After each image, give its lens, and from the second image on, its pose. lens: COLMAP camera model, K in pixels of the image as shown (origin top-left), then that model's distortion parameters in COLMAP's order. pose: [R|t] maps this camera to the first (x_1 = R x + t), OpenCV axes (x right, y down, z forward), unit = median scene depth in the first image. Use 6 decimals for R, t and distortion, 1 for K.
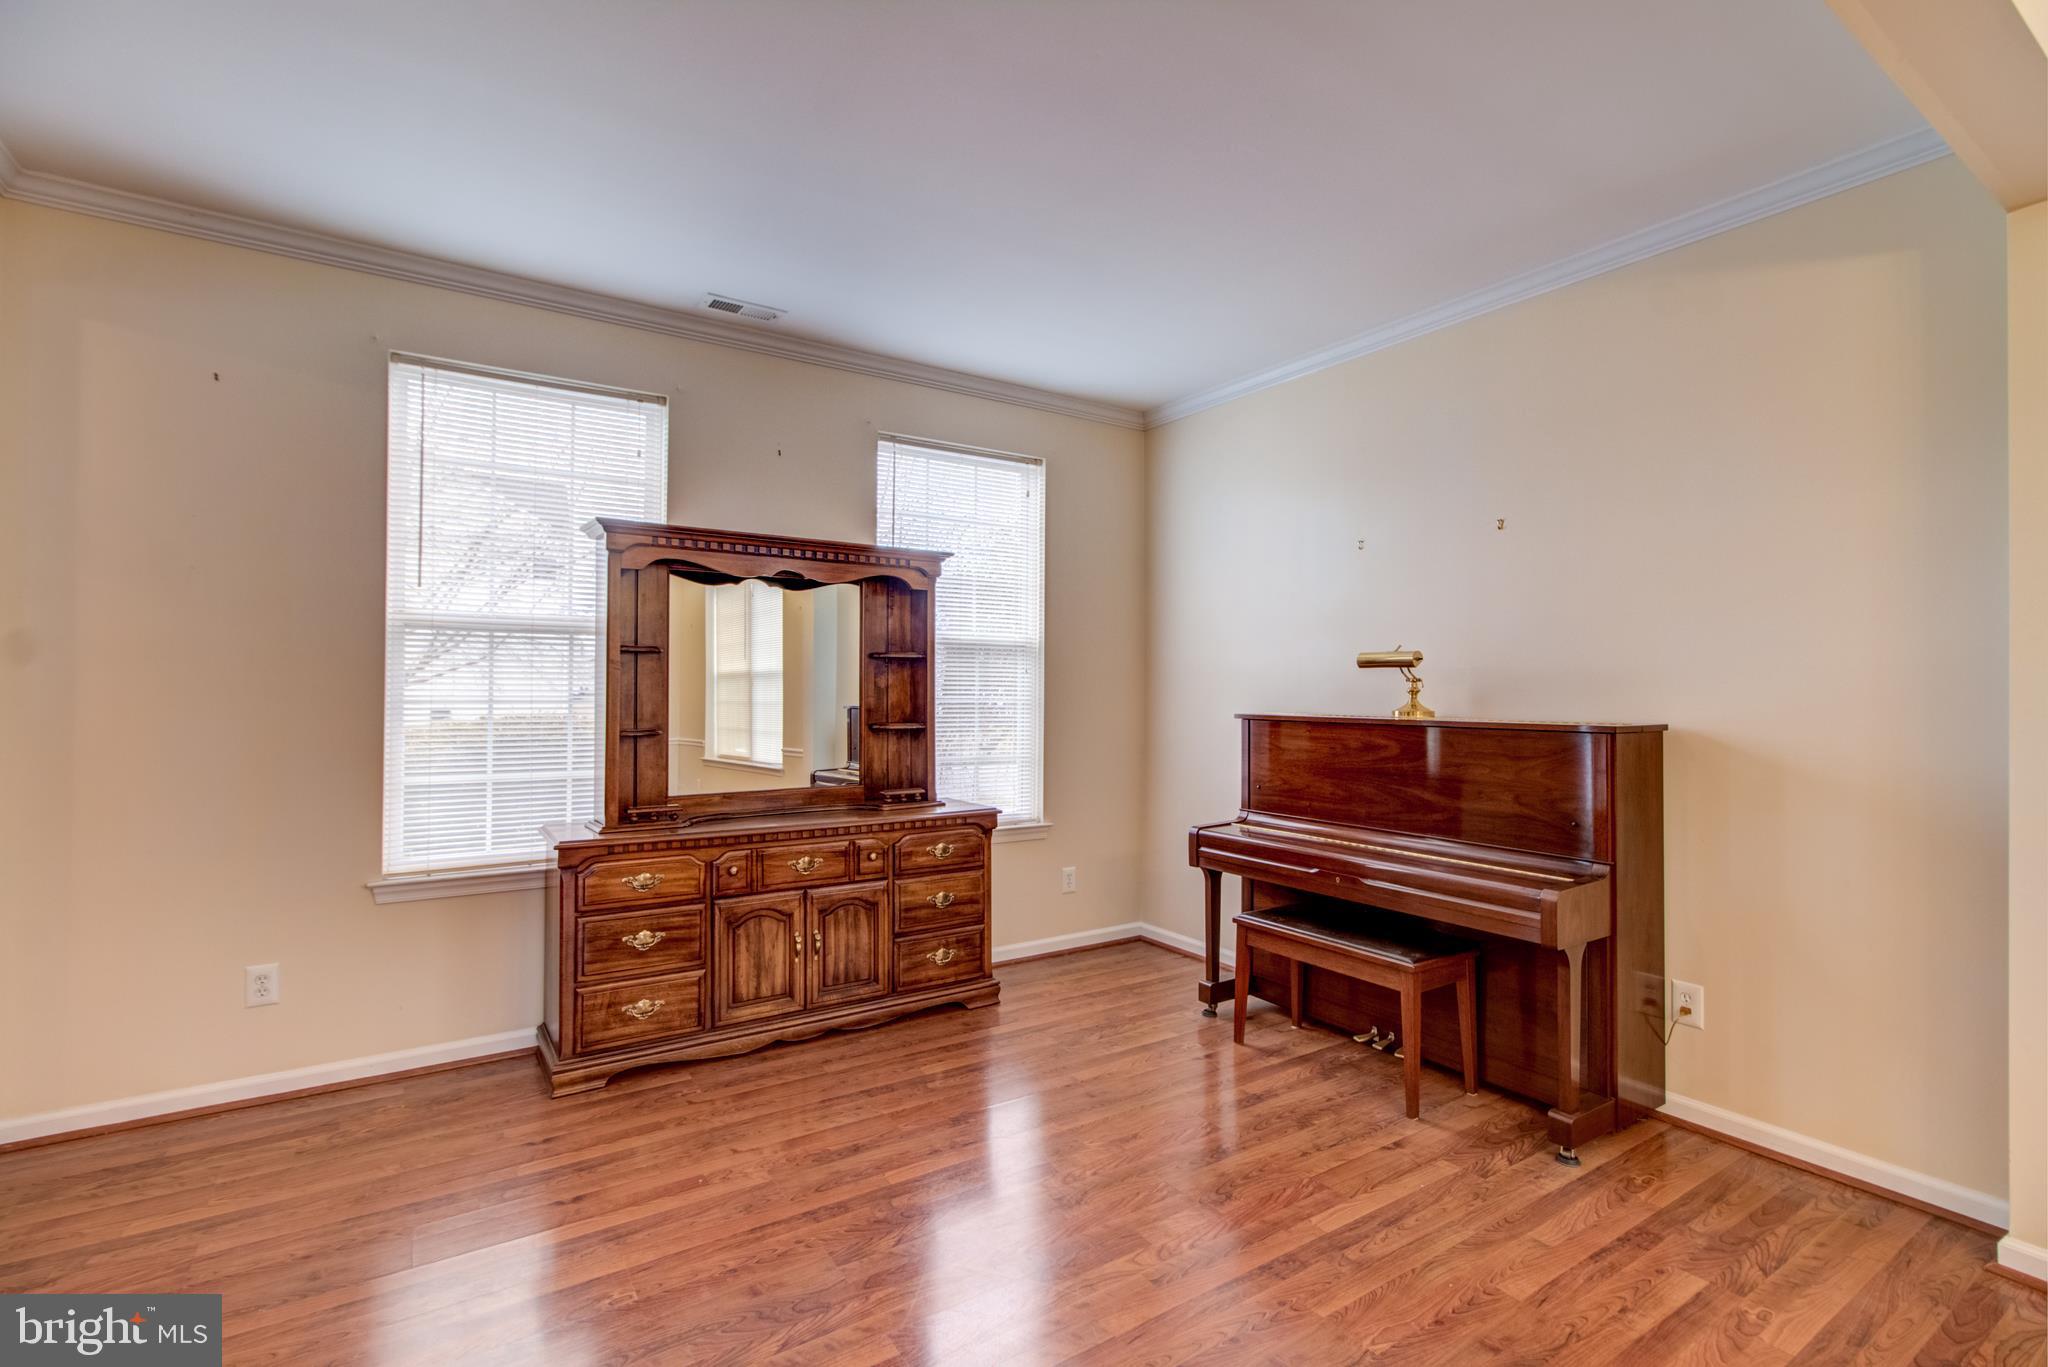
lens RADIAL K [[911.7, 0, 1024.0], [0, 911.7, 683.5], [0, 0, 1]] dist [-0.001288, -0.000634]
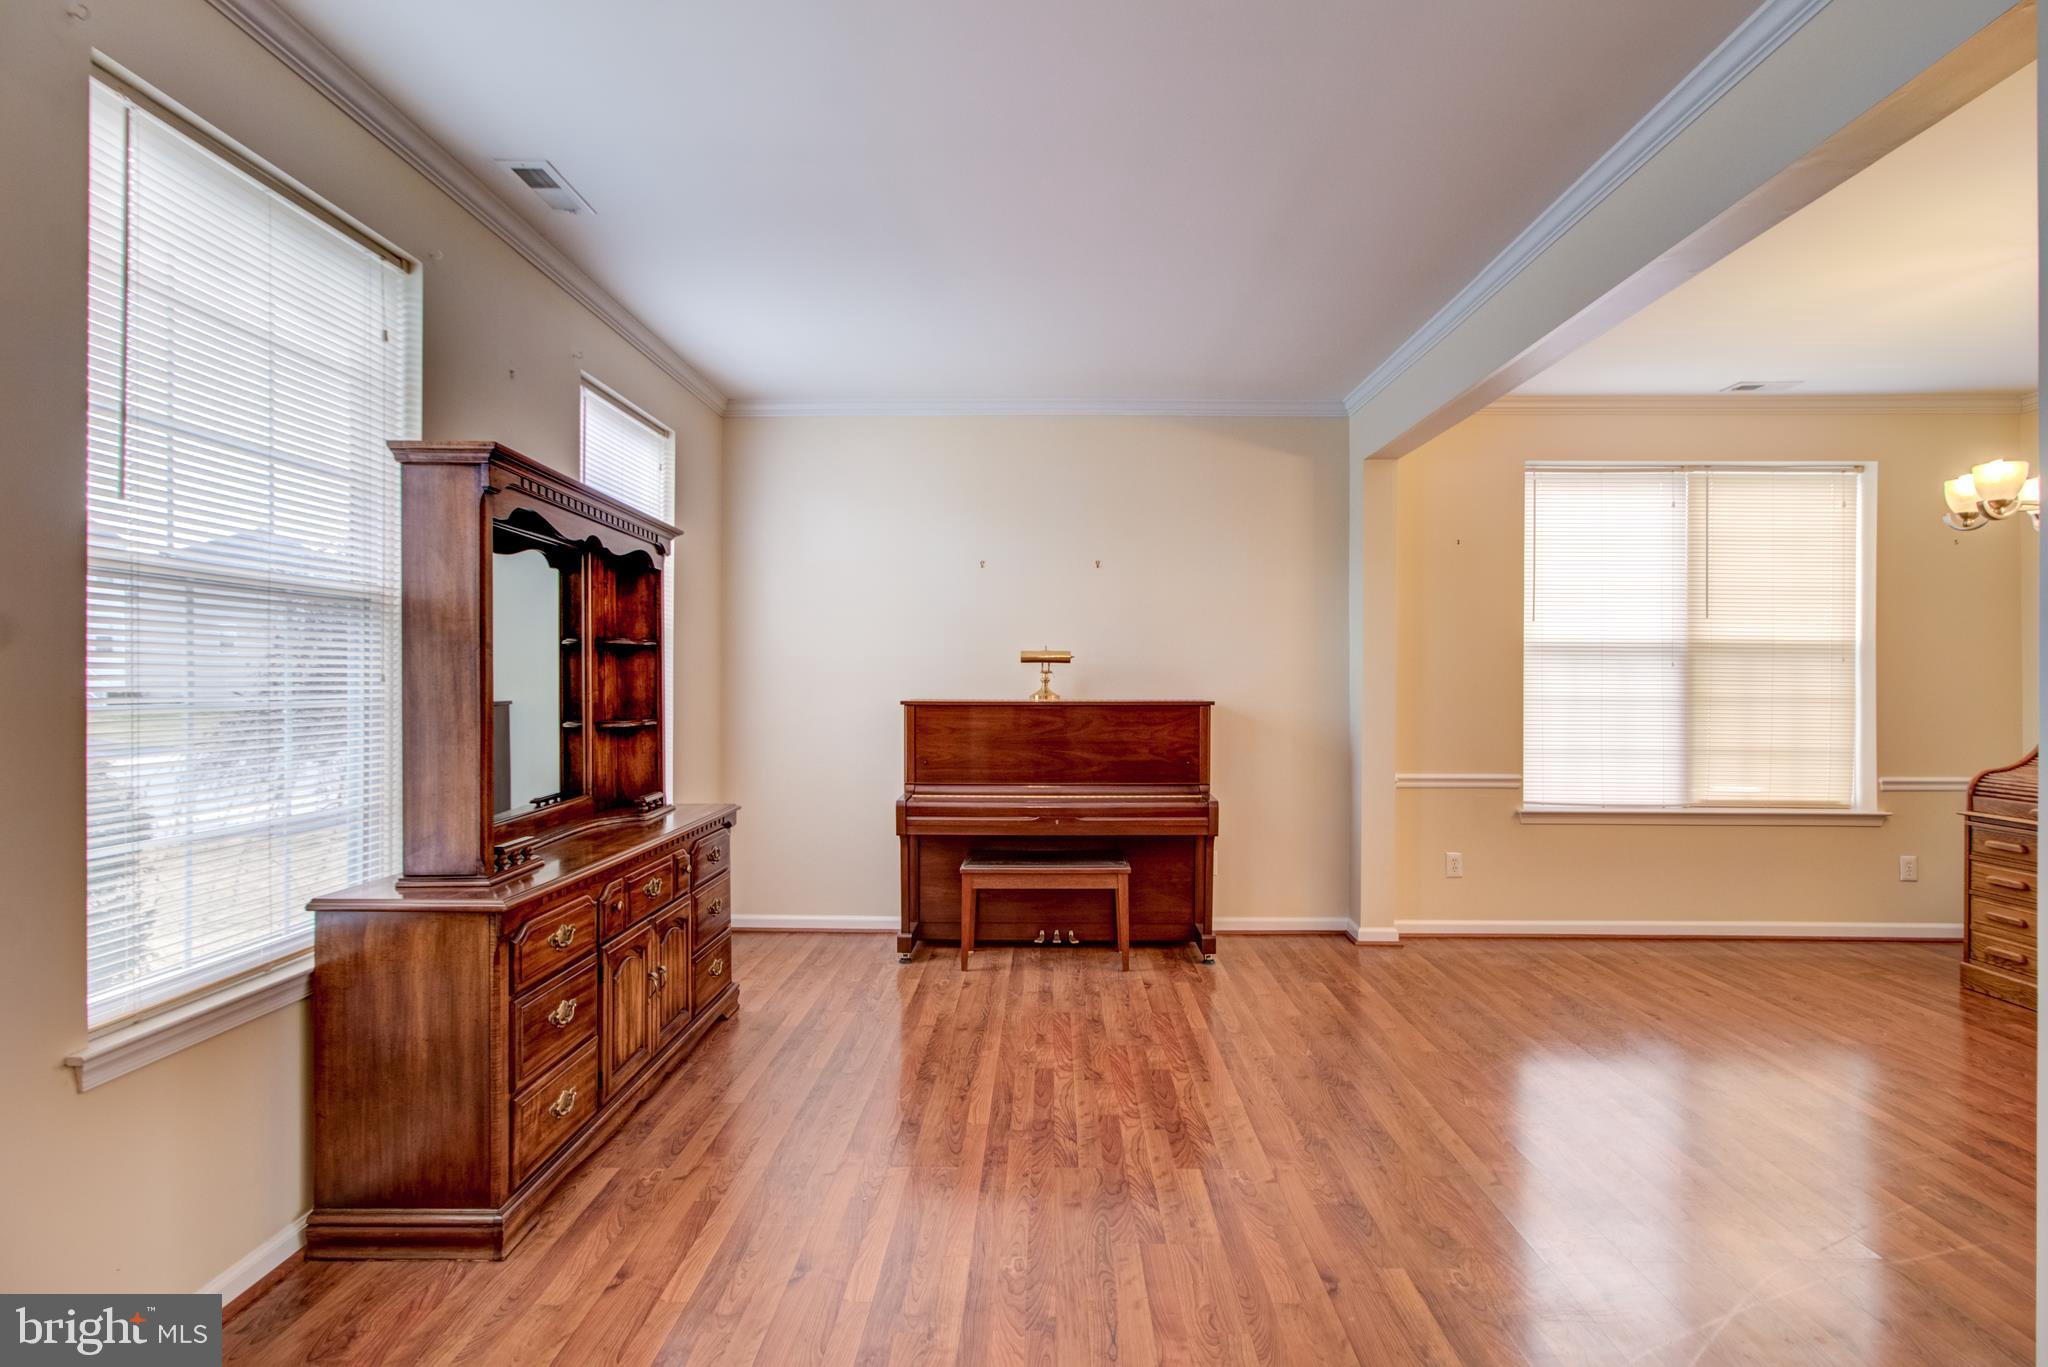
lens RADIAL K [[953.6, 0, 1024.0], [0, 953.6, 683.5], [0, 0, 1]] dist [-0.013518, 0.014854]
pose [[0.576410, -0.007278, 0.817128, -0.825624], [-0.006299, 0.999891, 0.013350, -0.006780], [-0.817136, -0.012842, 0.576301, 0.227665]]
